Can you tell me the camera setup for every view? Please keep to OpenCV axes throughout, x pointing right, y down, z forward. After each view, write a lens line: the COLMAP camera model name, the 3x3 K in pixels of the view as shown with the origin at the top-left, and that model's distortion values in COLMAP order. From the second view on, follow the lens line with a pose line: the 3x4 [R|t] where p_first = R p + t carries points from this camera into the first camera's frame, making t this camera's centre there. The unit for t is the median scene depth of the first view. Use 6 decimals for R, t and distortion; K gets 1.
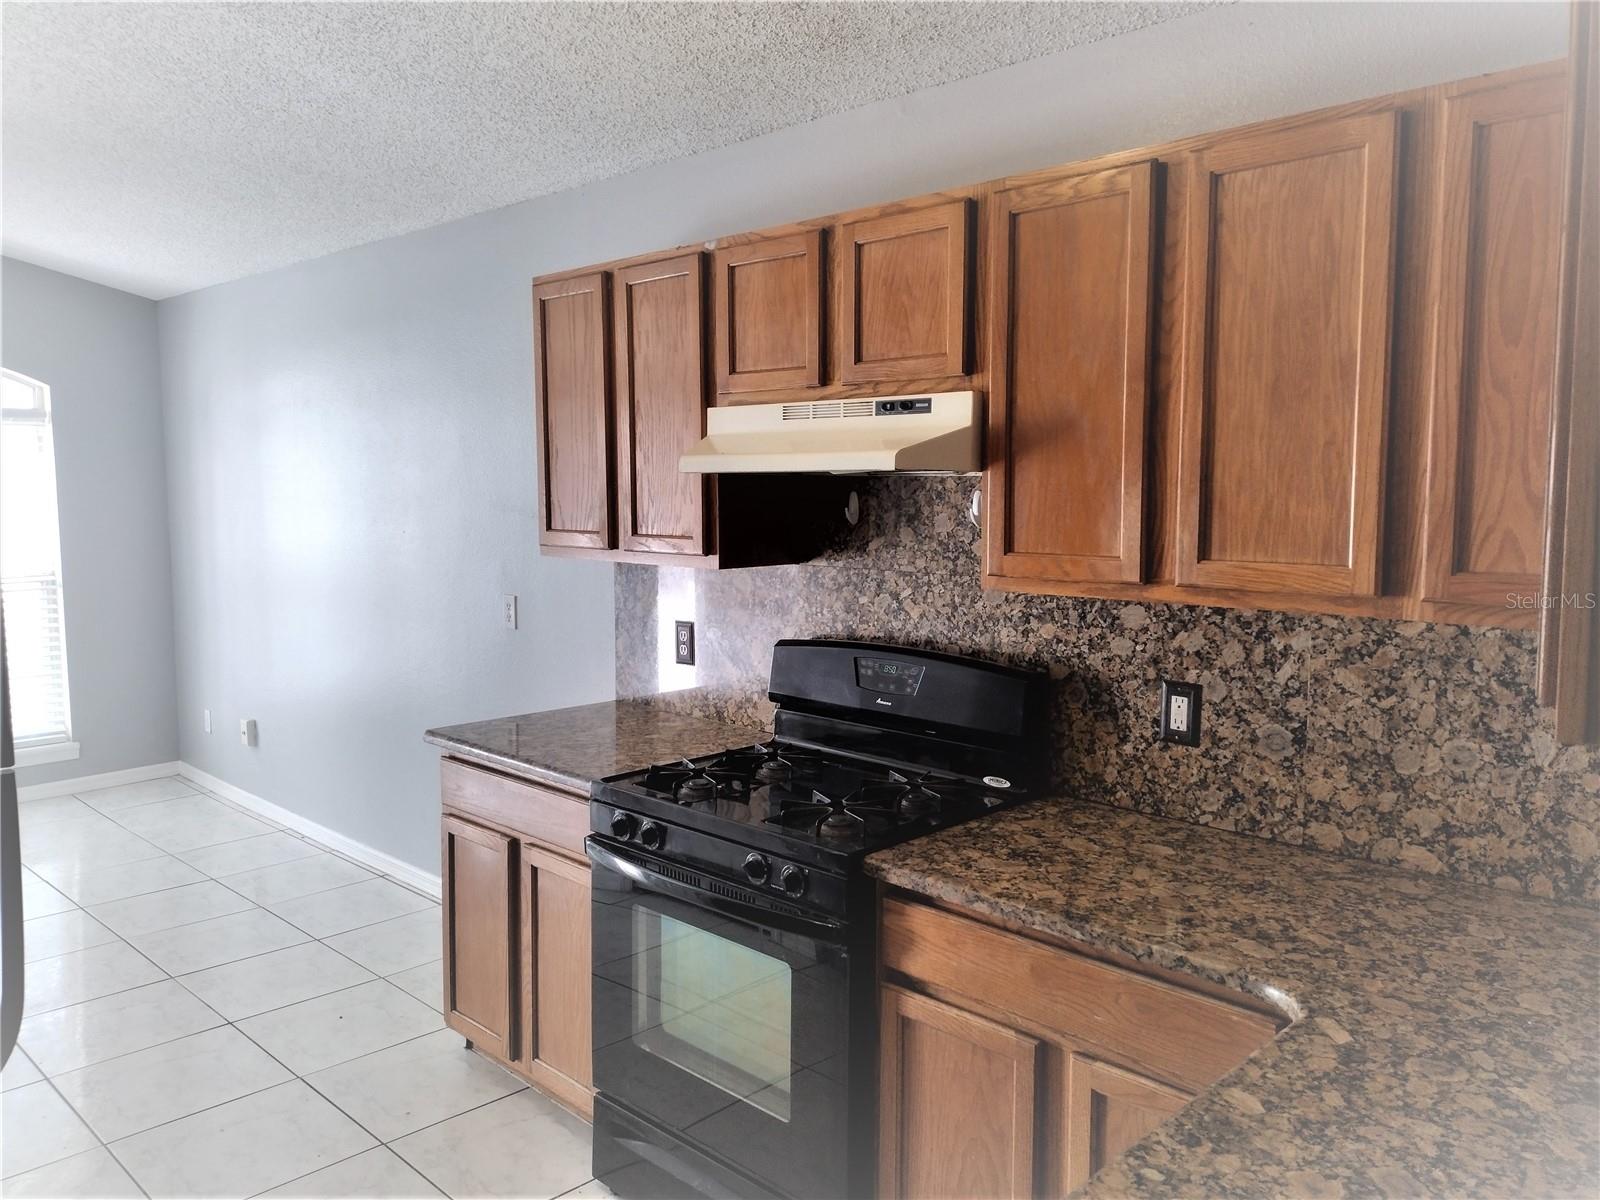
lens RADIAL K [[1219.2, 0, 763.1], [0, 1219.2, 590.7], [0, 0, 1]] dist [0.038080, -0.054178]
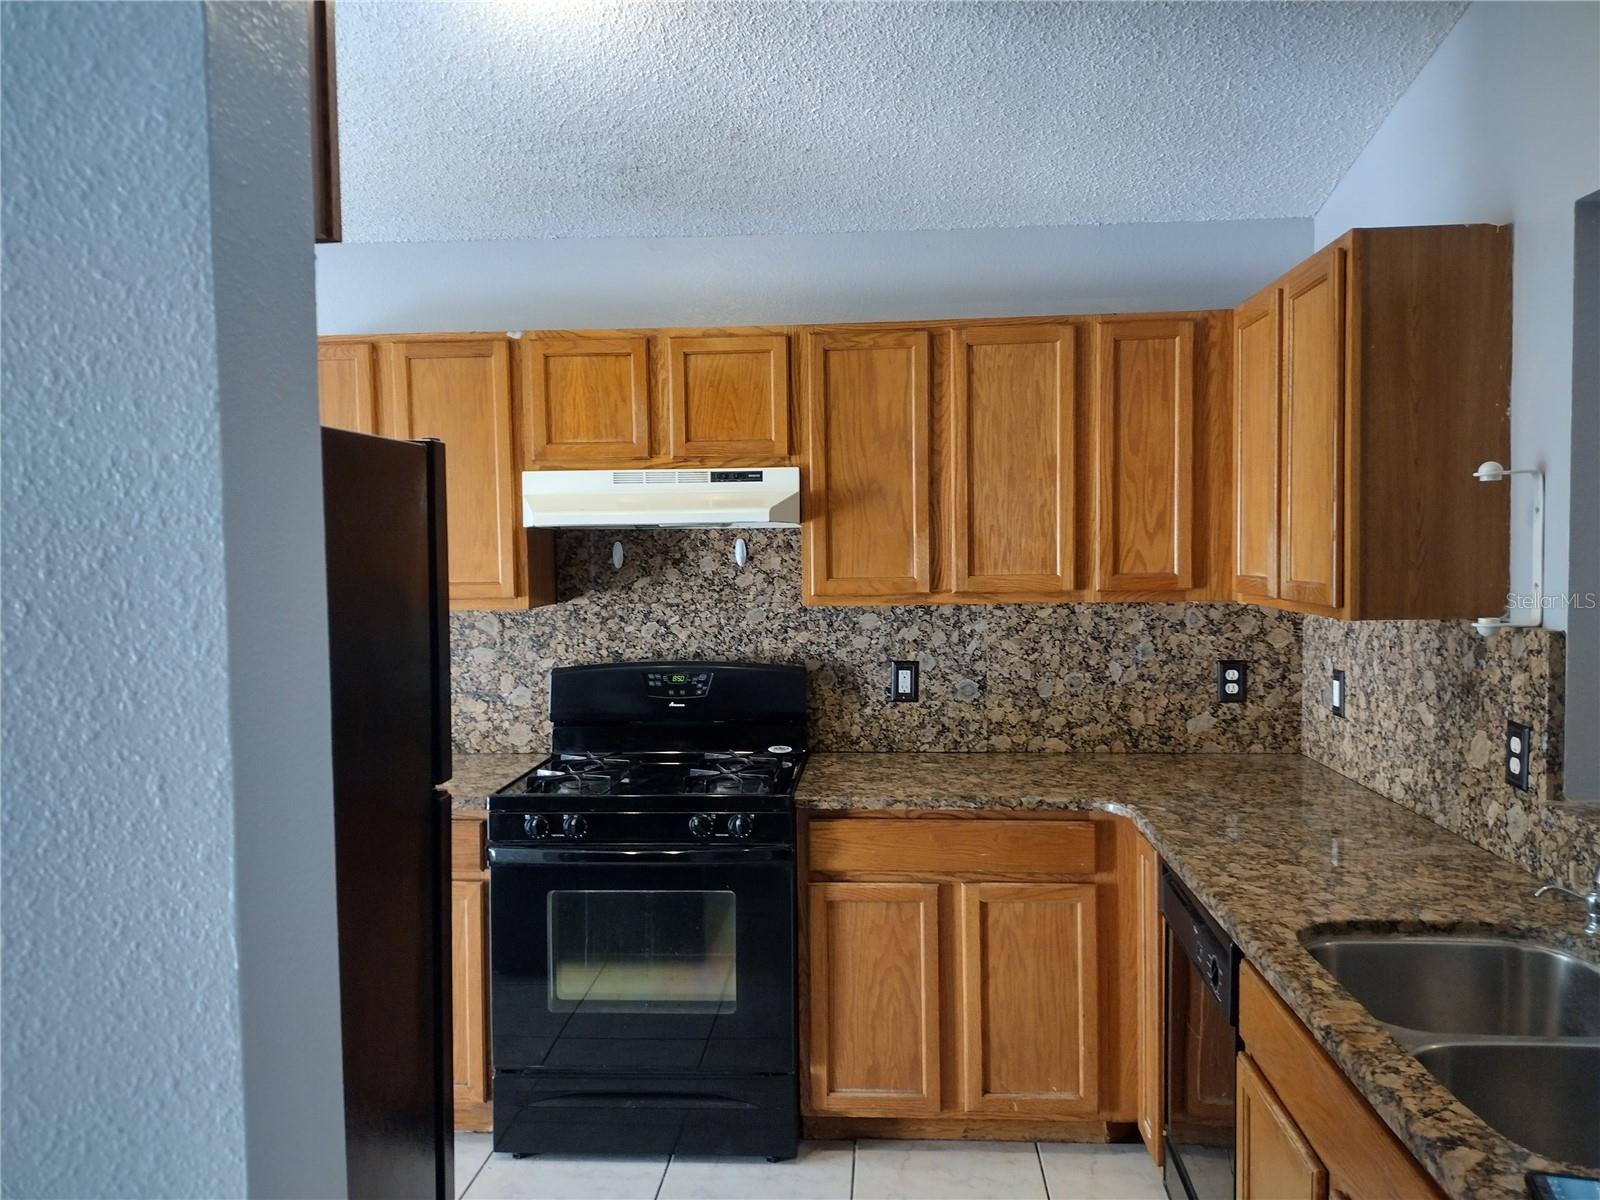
lens RADIAL K [[1219.2, 0, 807.3], [0, 1219.2, 603.6], [0, 0, 1]] dist [0.038080, -0.054178]
pose [[0.752382, -0.043489, 0.657290, -0.756425], [0.072101, 0.997260, -0.016550, 0.019838], [-0.654769, 0.059843, 0.753456, -0.073605]]
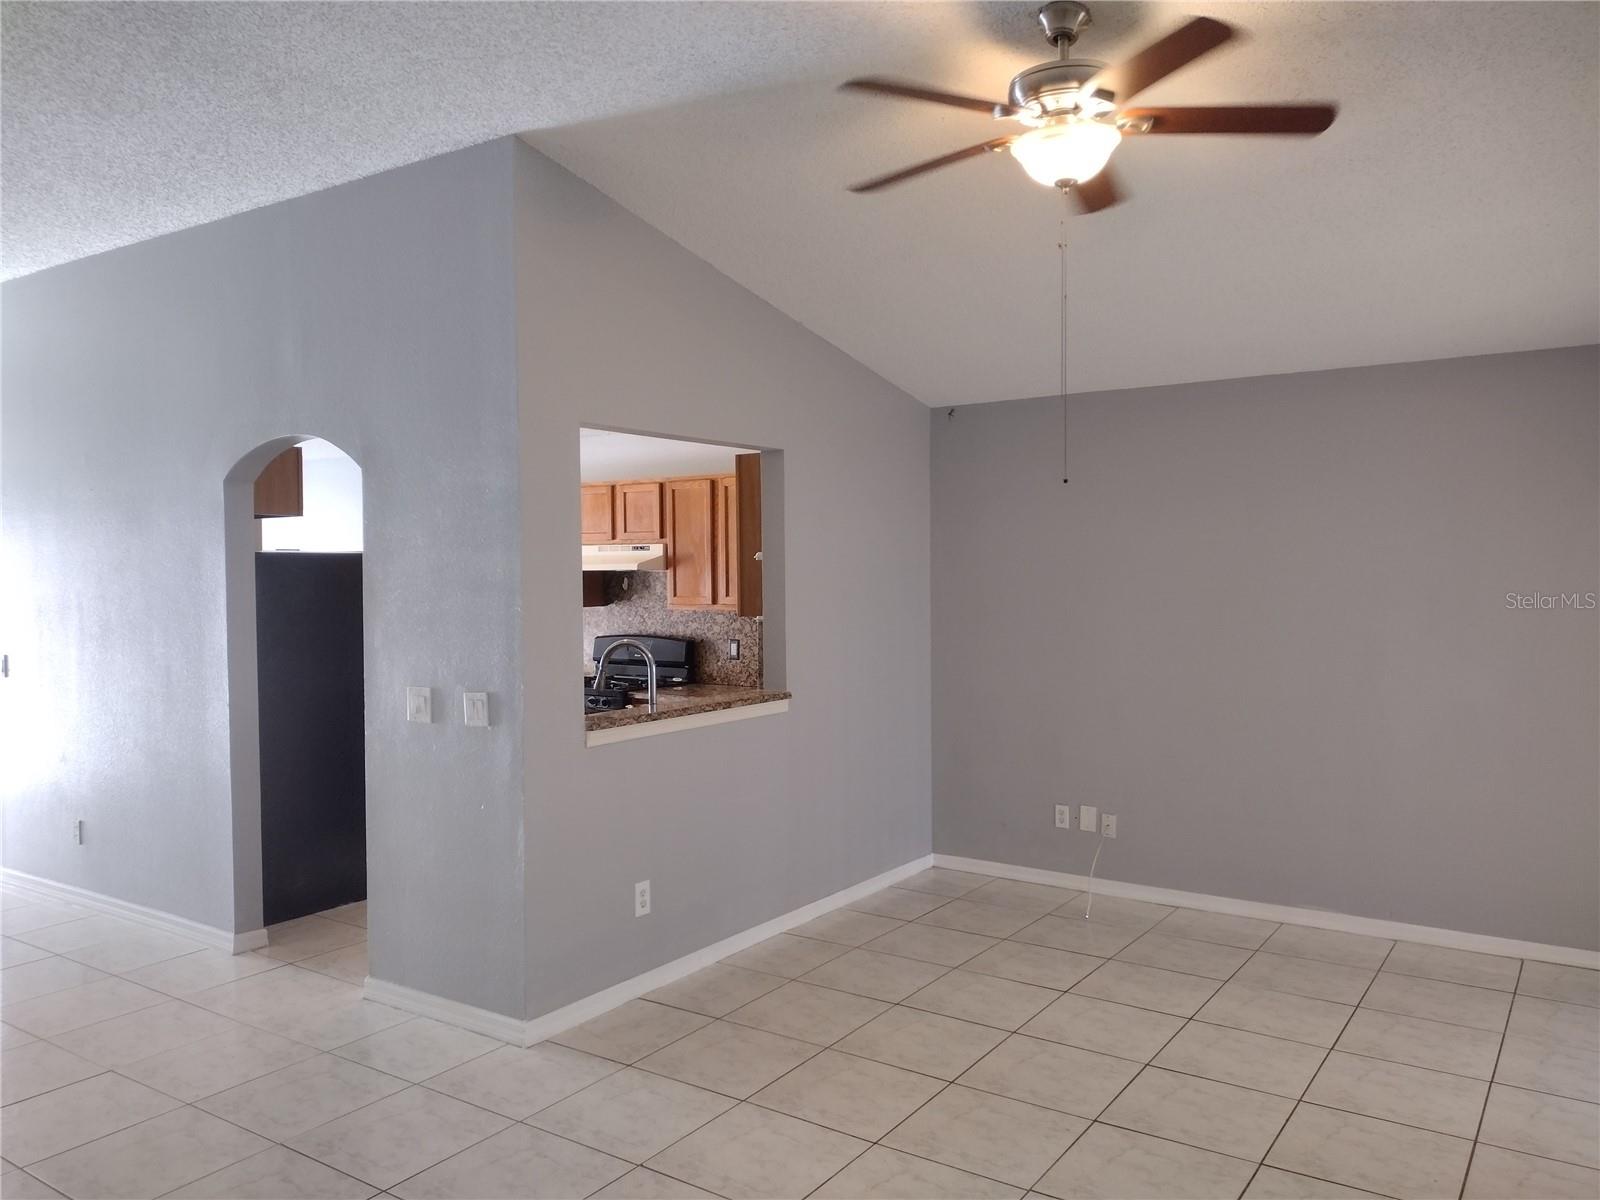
lens RADIAL K [[1219.2, 0, 811.5], [0, 1219.2, 589.7], [0, 0, 1]] dist [0.038080, -0.054178]
pose [[0.978555, -0.009394, 0.205772, -0.092169], [0.024454, 0.997193, -0.070766, 0.173229], [-0.204529, 0.074280, 0.976038, -2.019675]]
